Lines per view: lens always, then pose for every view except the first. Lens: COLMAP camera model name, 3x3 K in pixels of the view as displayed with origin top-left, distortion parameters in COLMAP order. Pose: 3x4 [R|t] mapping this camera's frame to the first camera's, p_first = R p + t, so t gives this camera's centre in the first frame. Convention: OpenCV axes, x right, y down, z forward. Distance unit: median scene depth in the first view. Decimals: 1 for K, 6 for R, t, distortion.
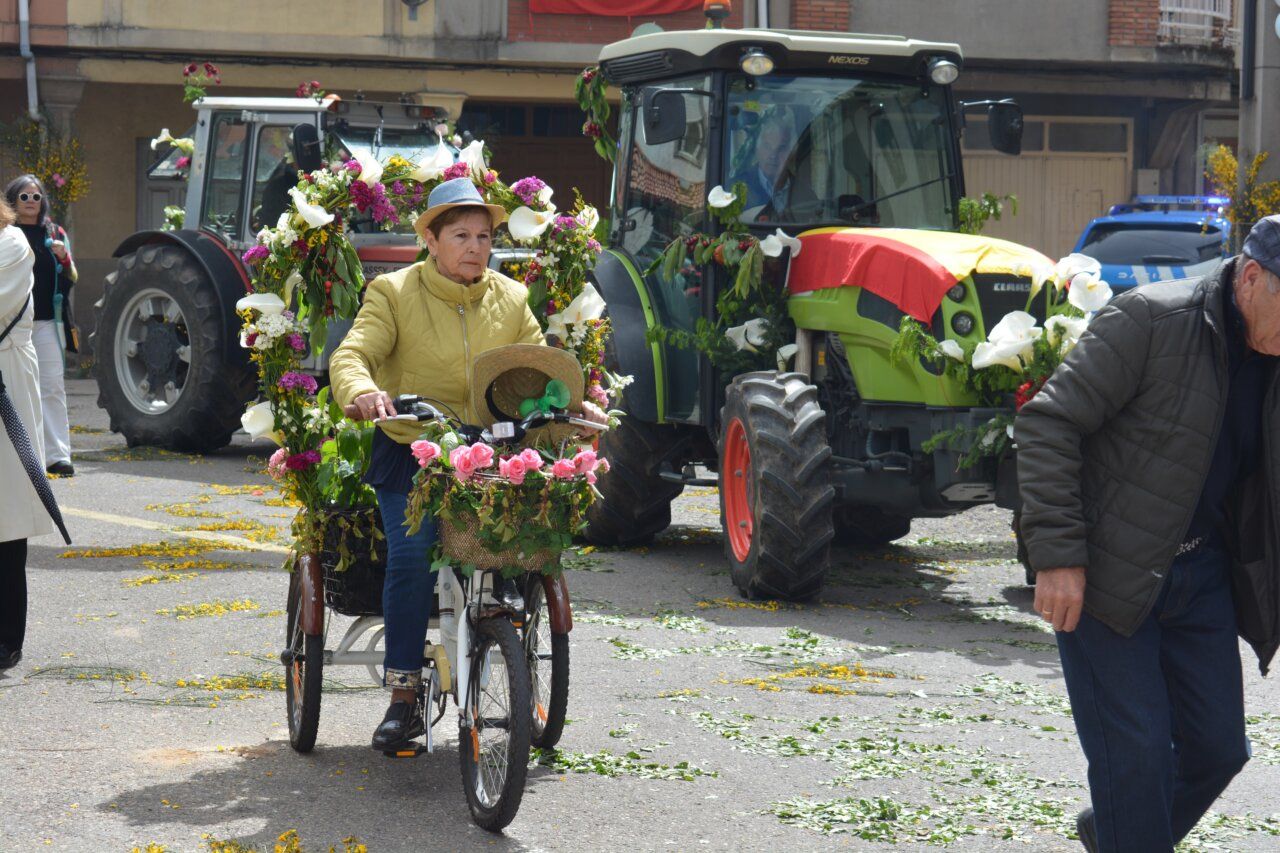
lens RADIAL K [[2881.6, 0, 640.0], [0, 2881.6, 426.5], [0, 0, 1]] dist [0.050738, 0.269054]
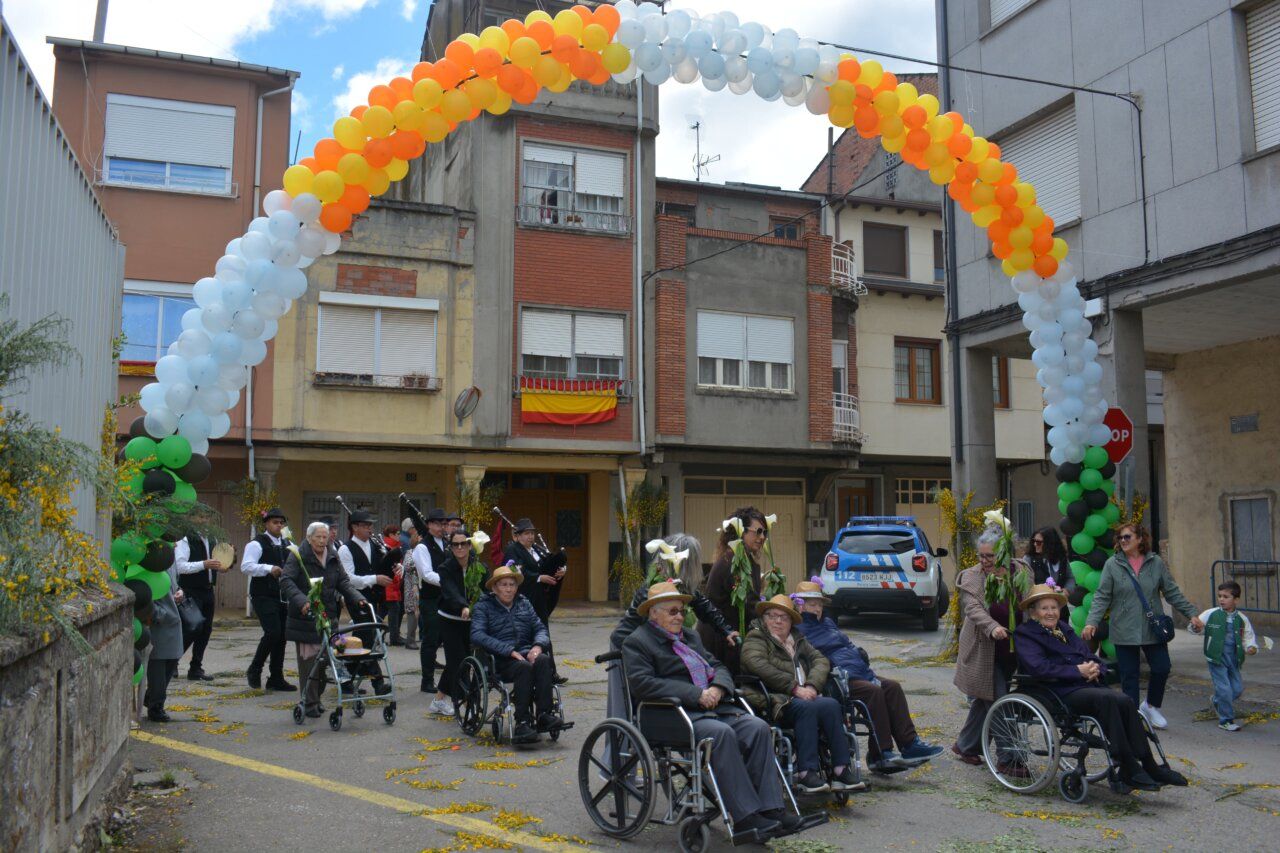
lens RADIAL K [[1163.0, 0, 640.0], [0, 1163.0, 426.5], [0, 0, 1]] dist [-0.085049, 0.002250]
pose [[0.989800, 0.000115, 0.142461, -0.070712], [0.022310, 0.987535, -0.155808, -0.021718], [-0.140703, 0.157398, 0.977460, 0.253334]]
